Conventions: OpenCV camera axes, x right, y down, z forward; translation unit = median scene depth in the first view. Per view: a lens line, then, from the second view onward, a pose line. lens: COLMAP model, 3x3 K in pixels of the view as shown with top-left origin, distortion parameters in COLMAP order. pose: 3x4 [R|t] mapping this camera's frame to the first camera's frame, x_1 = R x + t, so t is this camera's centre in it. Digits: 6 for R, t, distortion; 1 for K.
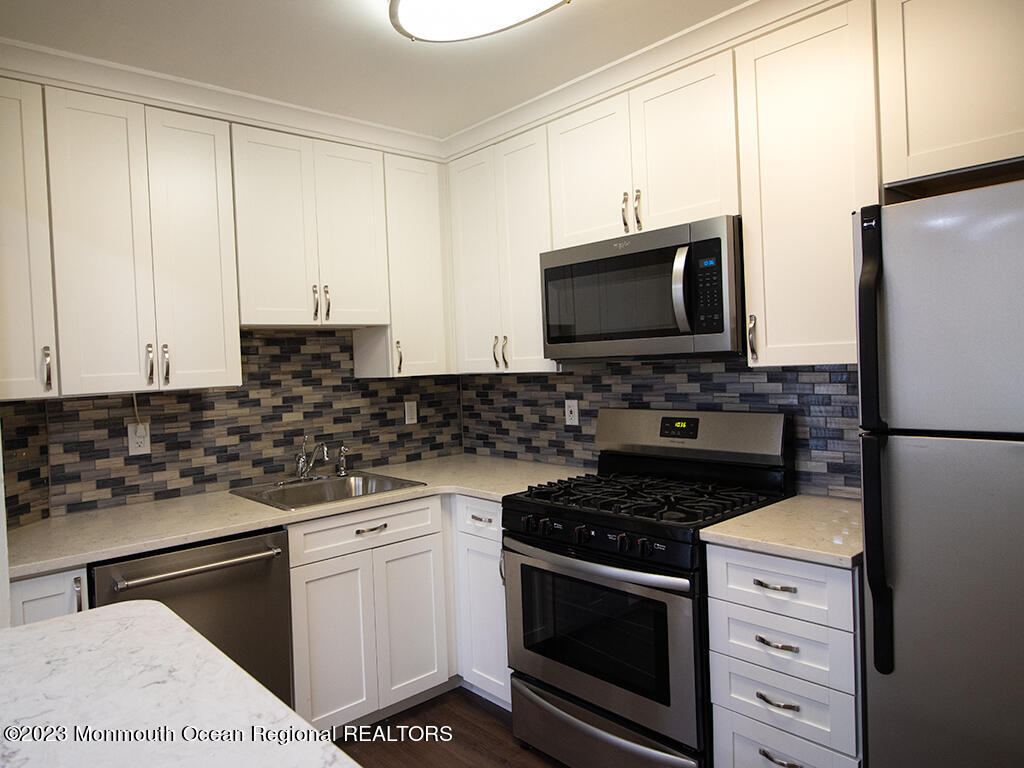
lens RADIAL K [[677.4, 0, 425.9], [0, 677.4, 374.0], [0, 0, 1]] dist [0.005415, -0.011804]
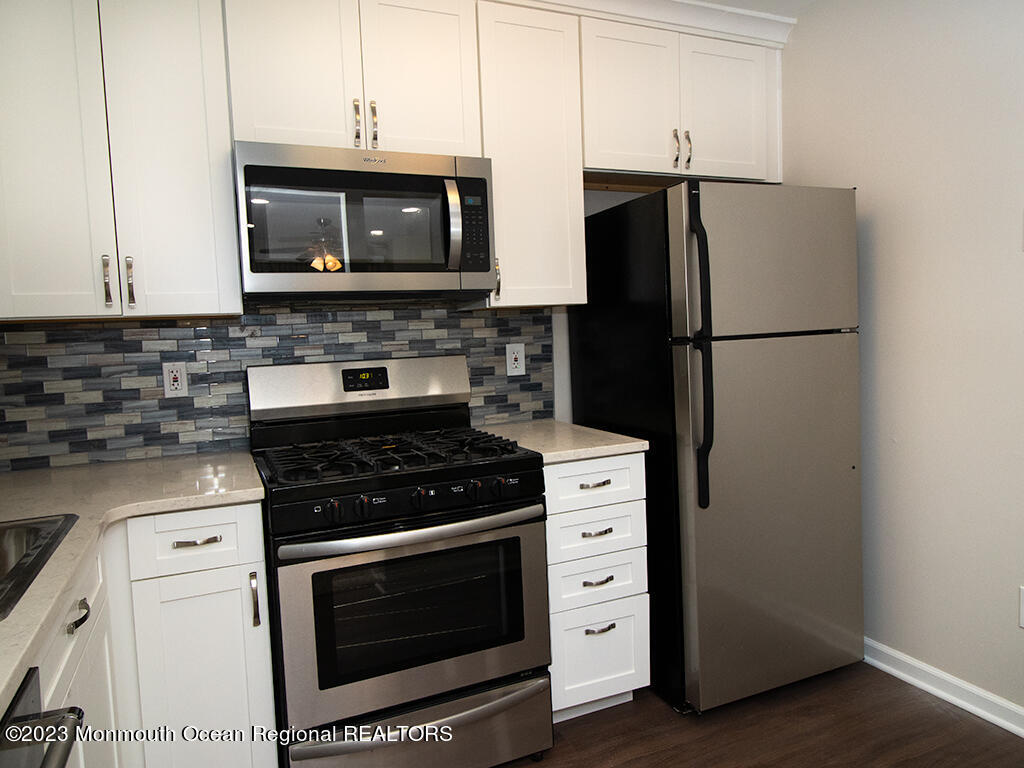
lens RADIAL K [[677.4, 0, 508.3], [0, 677.4, 374.4], [0, 0, 1]] dist [0.005415, -0.011804]
pose [[0.242749, -0.028143, 0.969681, -0.405361], [0.045249, 0.998820, 0.017661, 0.057273], [-0.969033, 0.039590, 0.243736, 0.519378]]
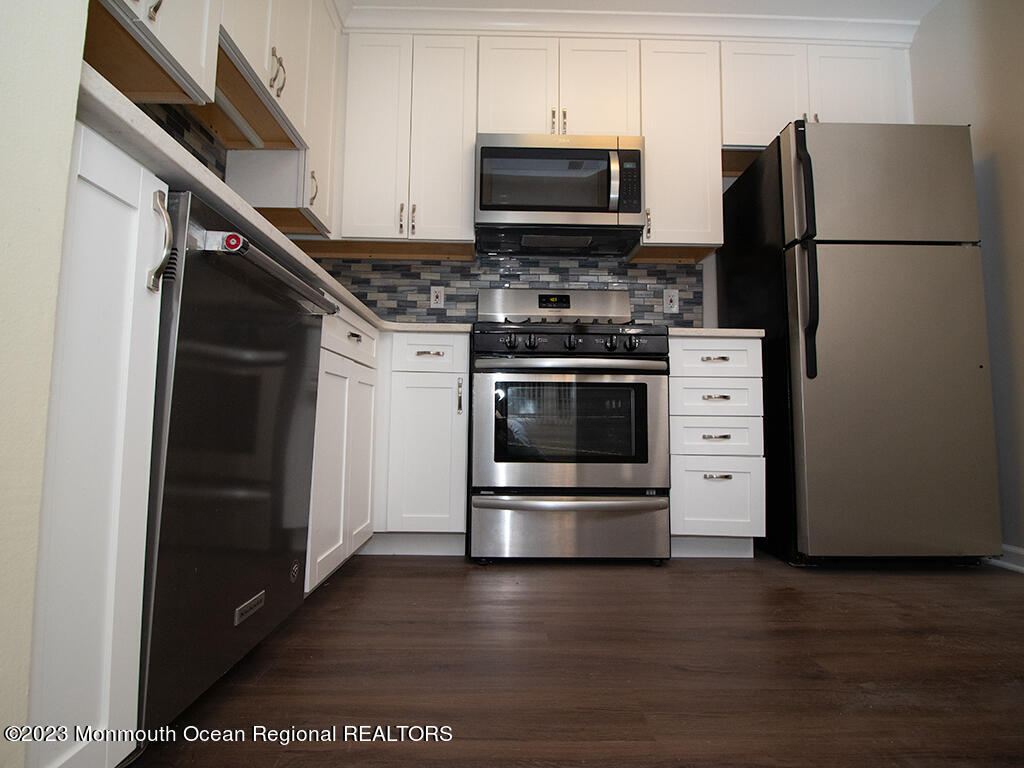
lens RADIAL K [[542.7, 0, 501.5], [0, 542.7, 379.4], [0, 0, 1]] dist [-0.017872, -0.004151]
pose [[0.606024, 0.115018, 0.787087, -0.435520], [-0.026787, 0.991880, -0.124320, 0.317454], [-0.794995, 0.054258, 0.604185, 0.399317]]
